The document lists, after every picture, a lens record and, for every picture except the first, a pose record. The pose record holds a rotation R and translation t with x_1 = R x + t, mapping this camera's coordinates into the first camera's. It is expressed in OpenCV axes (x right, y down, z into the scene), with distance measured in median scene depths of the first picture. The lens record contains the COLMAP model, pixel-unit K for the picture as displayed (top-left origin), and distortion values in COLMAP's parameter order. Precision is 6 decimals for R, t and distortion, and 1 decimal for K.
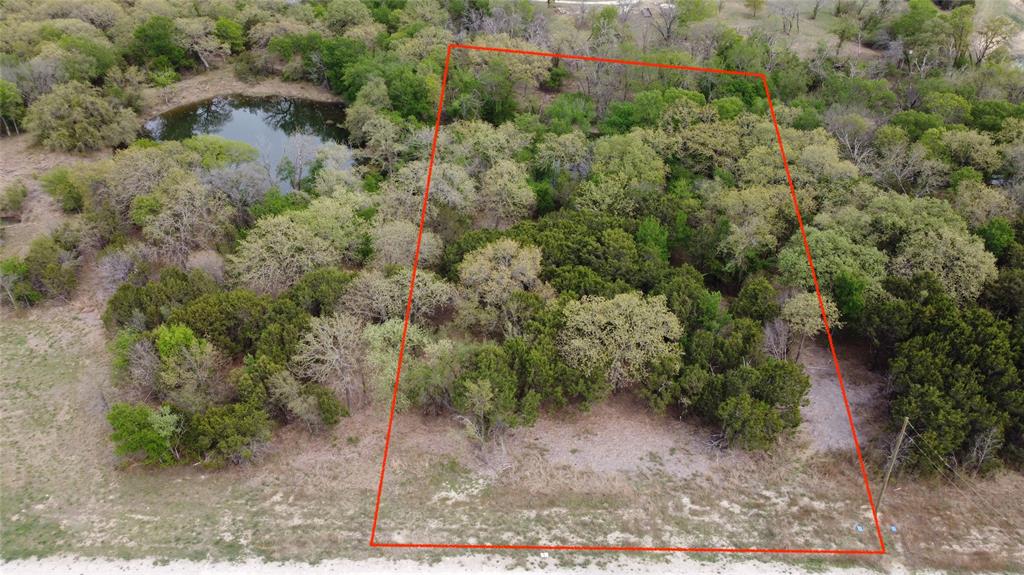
lens RADIAL K [[774.0, 0, 511.0], [0, 774.0, 284.3], [0, 0, 1]] dist [0.001970, -0.004512]
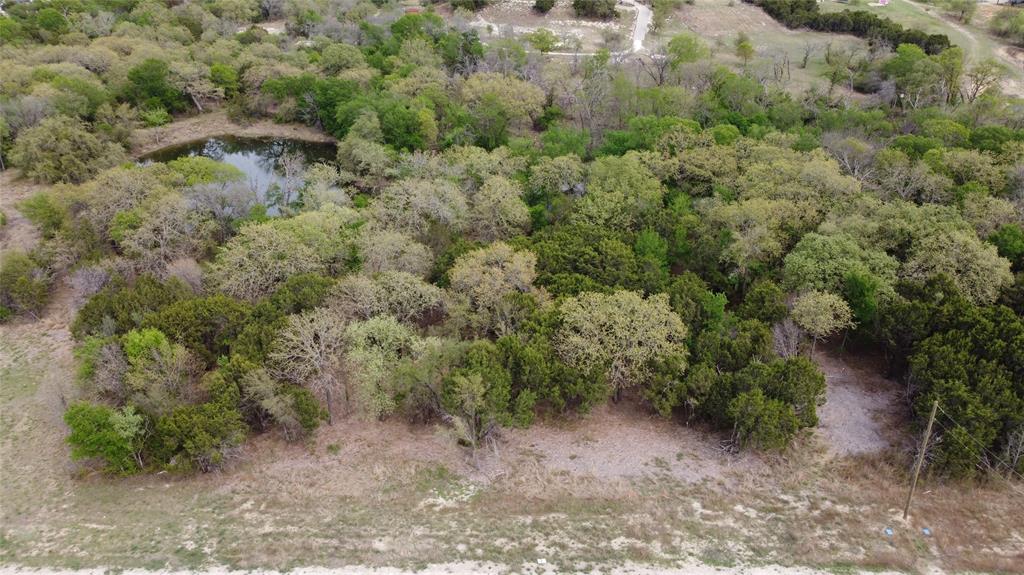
lens RADIAL K [[774.7, 0, 510.6], [0, 774.7, 283.6], [0, 0, 1]] dist [0.000280, -0.002259]
pose [[0.999977, -0.003173, 0.005996, 0.002224], [0.003739, 0.995292, -0.096848, 0.095127], [-0.005661, 0.096868, 0.995281, 0.060619]]
